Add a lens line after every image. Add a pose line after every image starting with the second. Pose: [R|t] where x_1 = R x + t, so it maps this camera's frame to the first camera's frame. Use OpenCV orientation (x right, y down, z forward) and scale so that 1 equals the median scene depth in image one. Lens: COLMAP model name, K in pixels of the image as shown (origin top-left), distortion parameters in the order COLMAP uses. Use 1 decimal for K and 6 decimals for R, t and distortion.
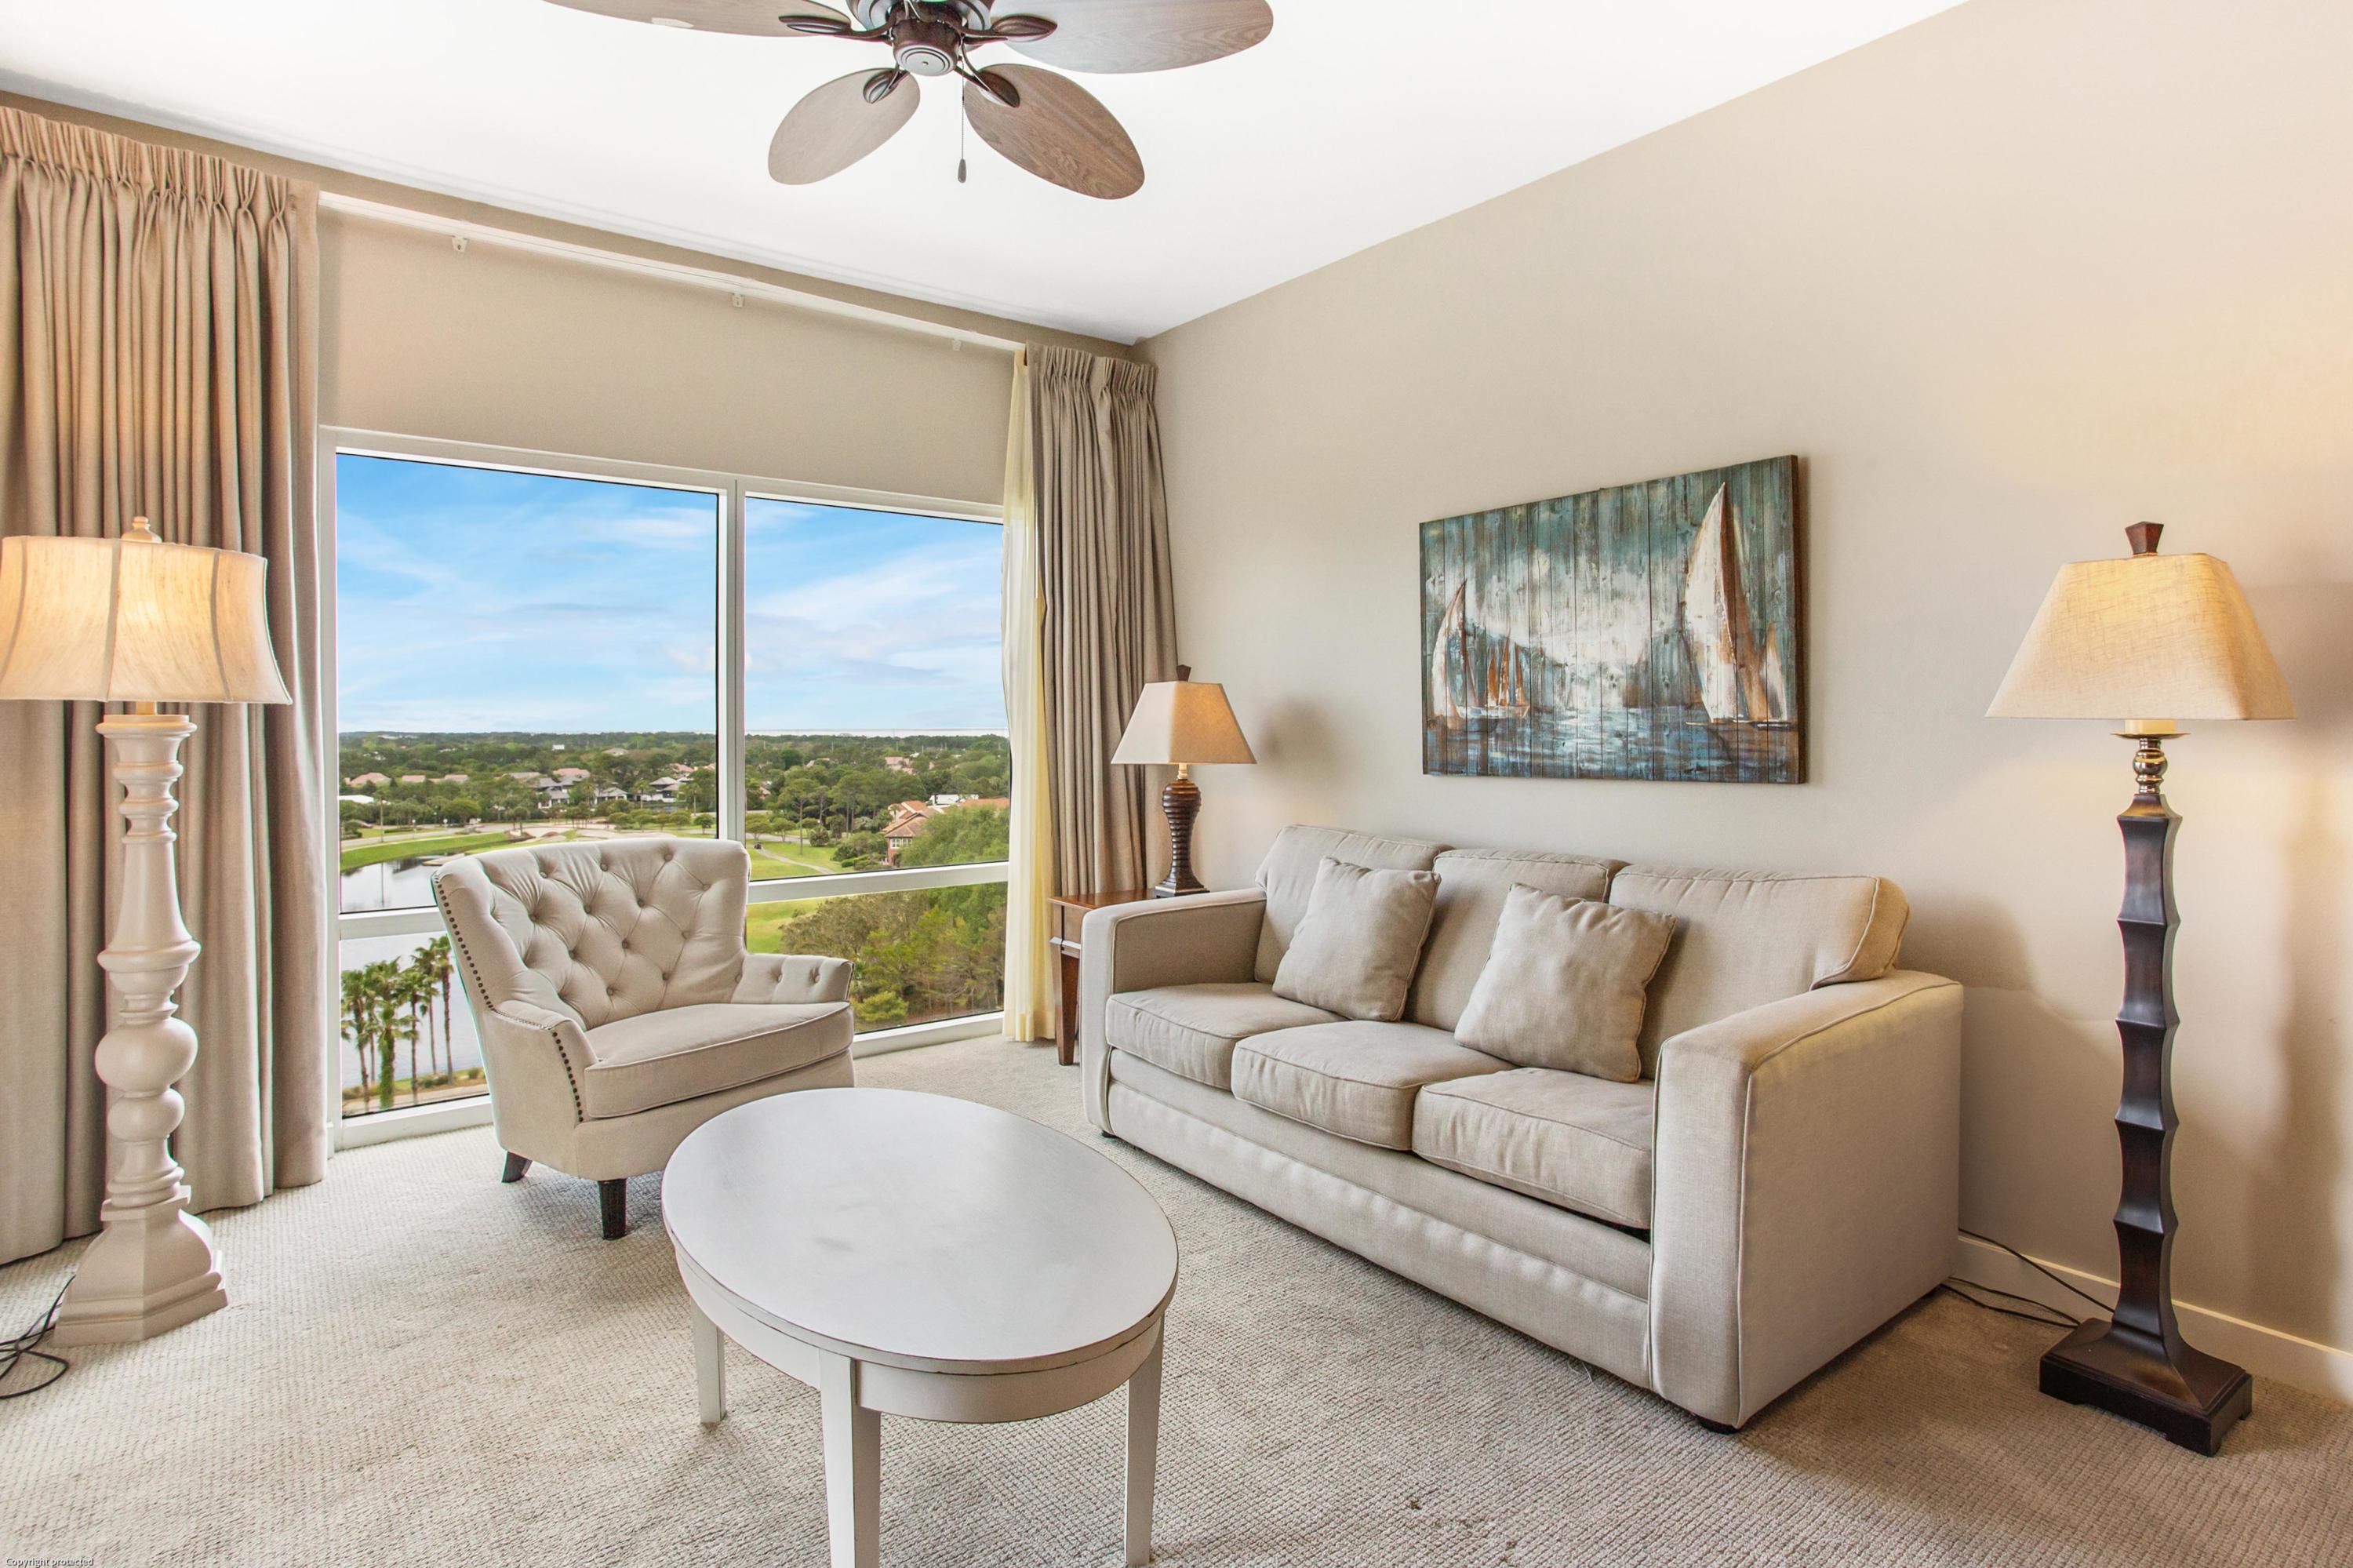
lens RADIAL K [[1208.8, 0, 1238.1], [0, 1208.8, 730.5], [0, 0, 1]] dist [-0.021963, 0.010292]
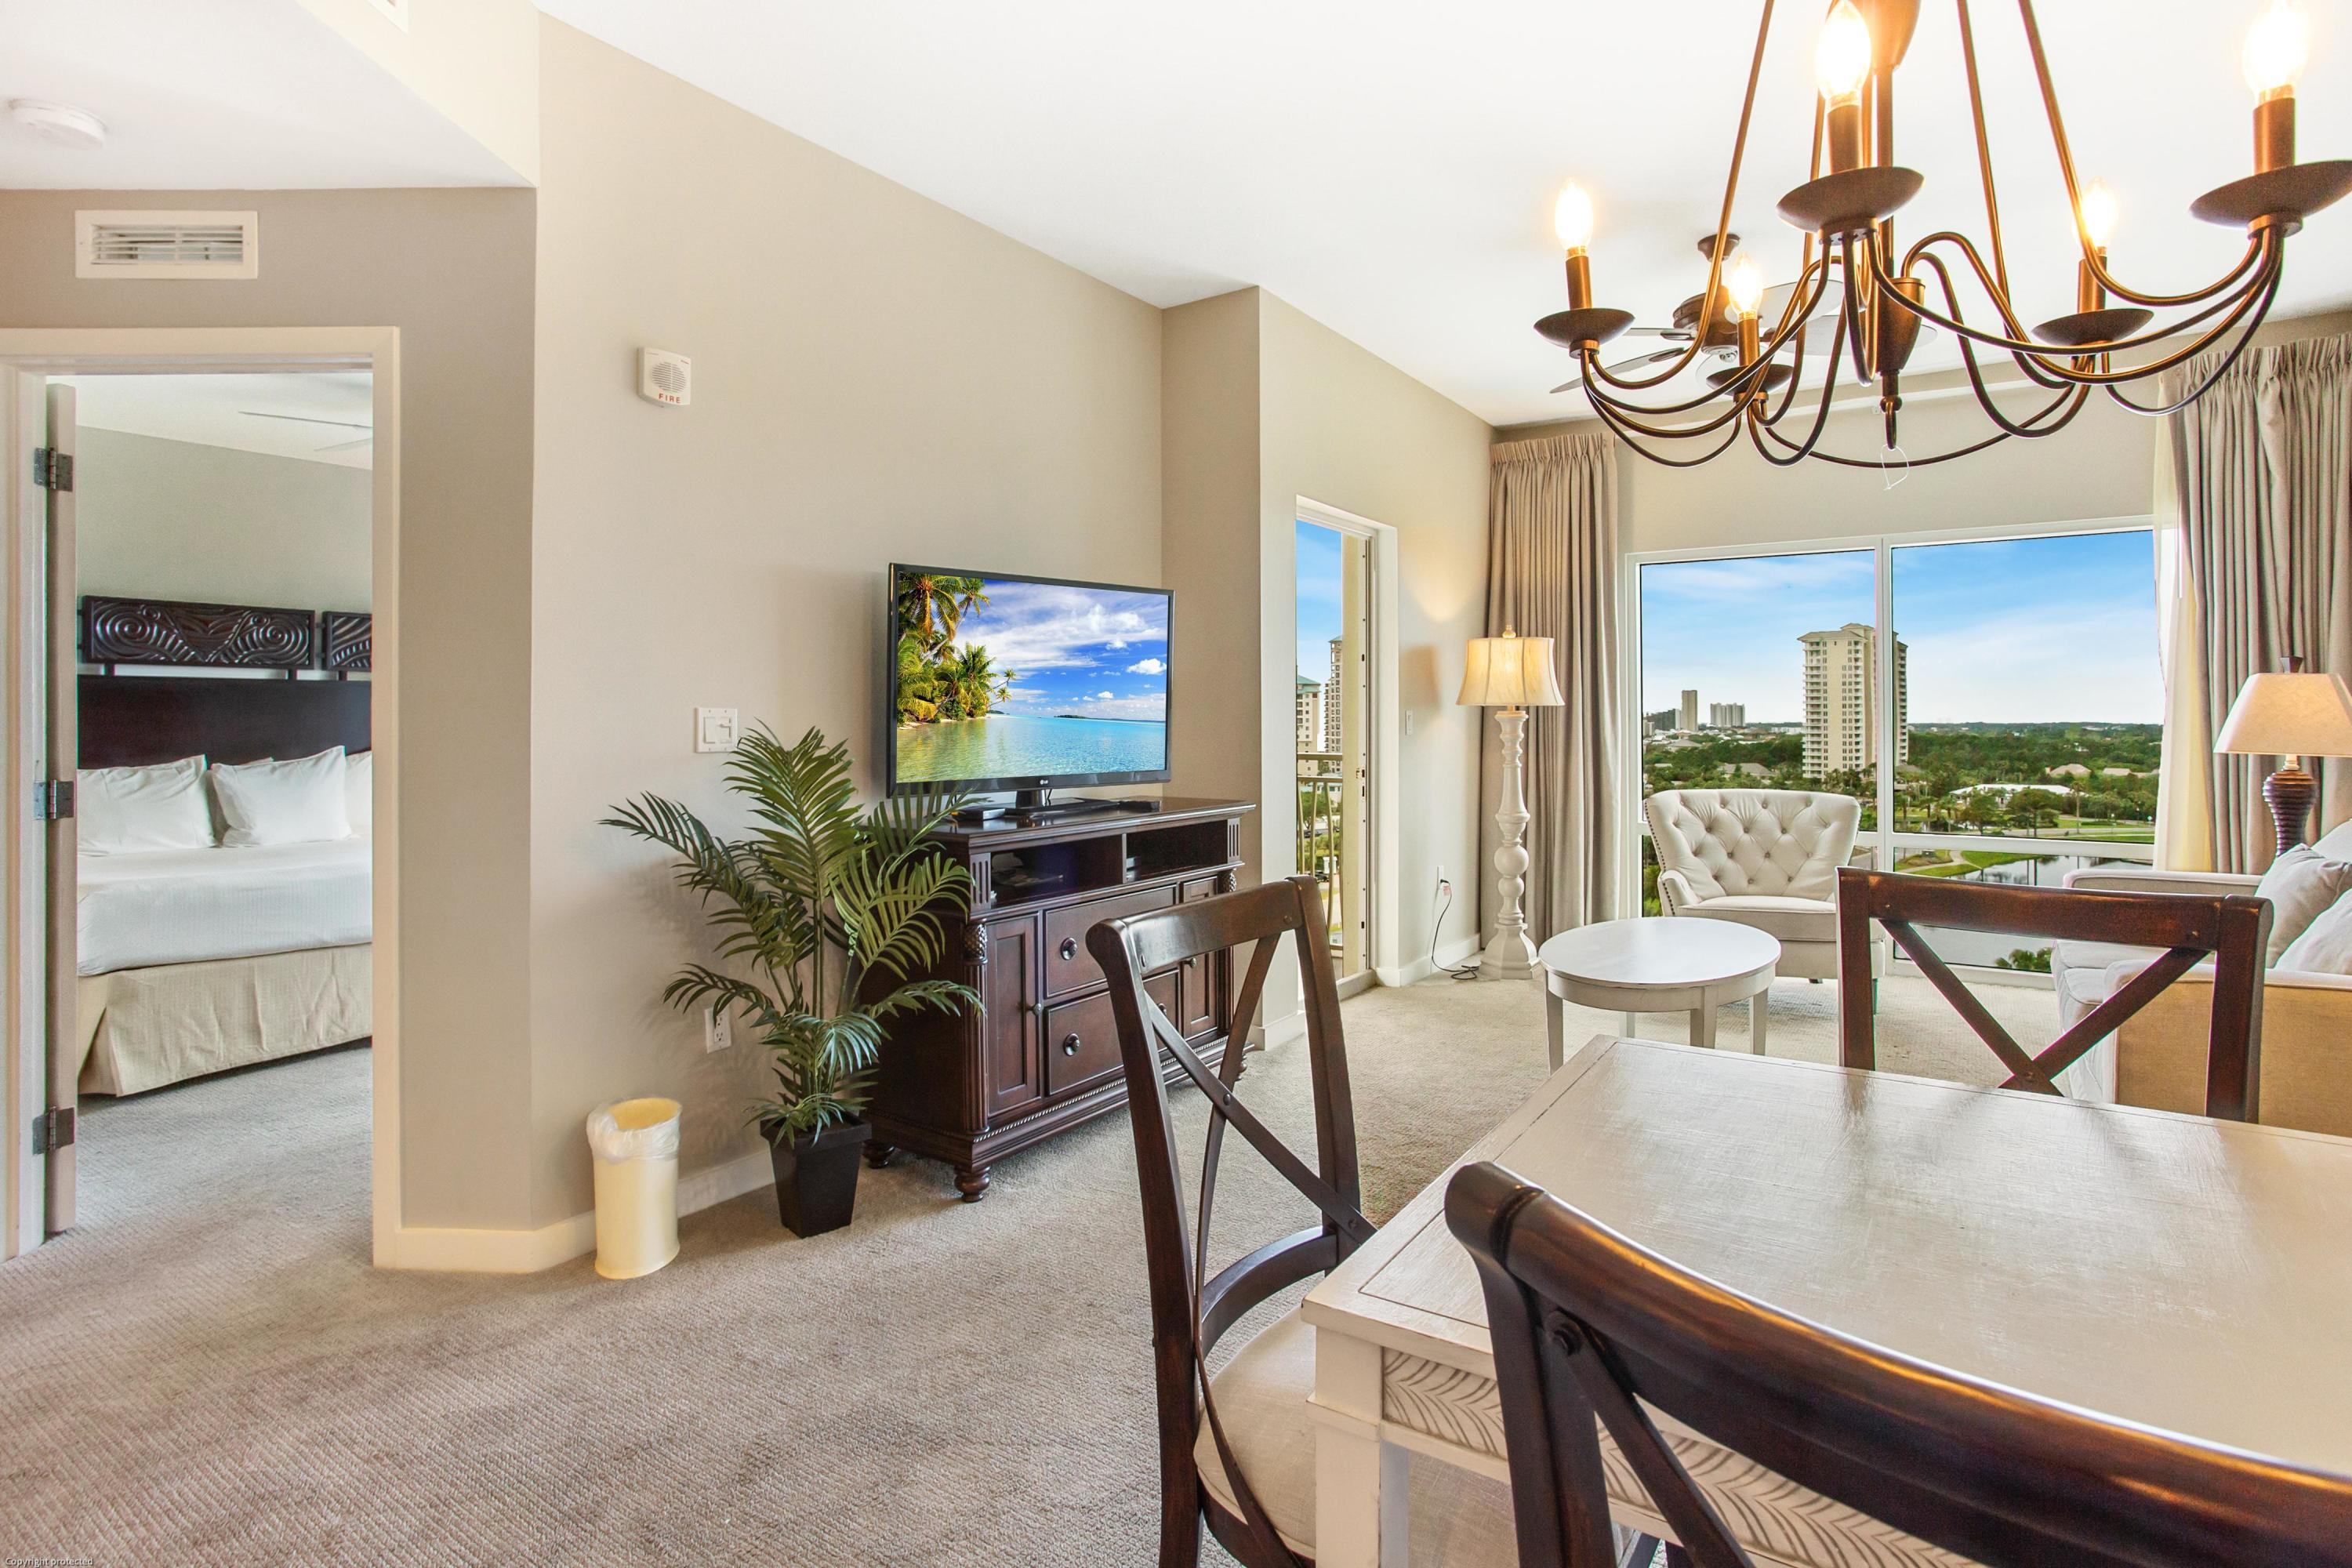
lens RADIAL K [[1208.2, 0, 1115.5], [0, 1208.2, 712.0], [0, 0, 1]] dist [-0.021963, 0.010292]
pose [[0.243308, -0.002514, -0.969946, 0.750265], [-0.004908, 0.999981, -0.003823, 0.000849], [0.969937, 0.005690, 0.243291, -0.194091]]
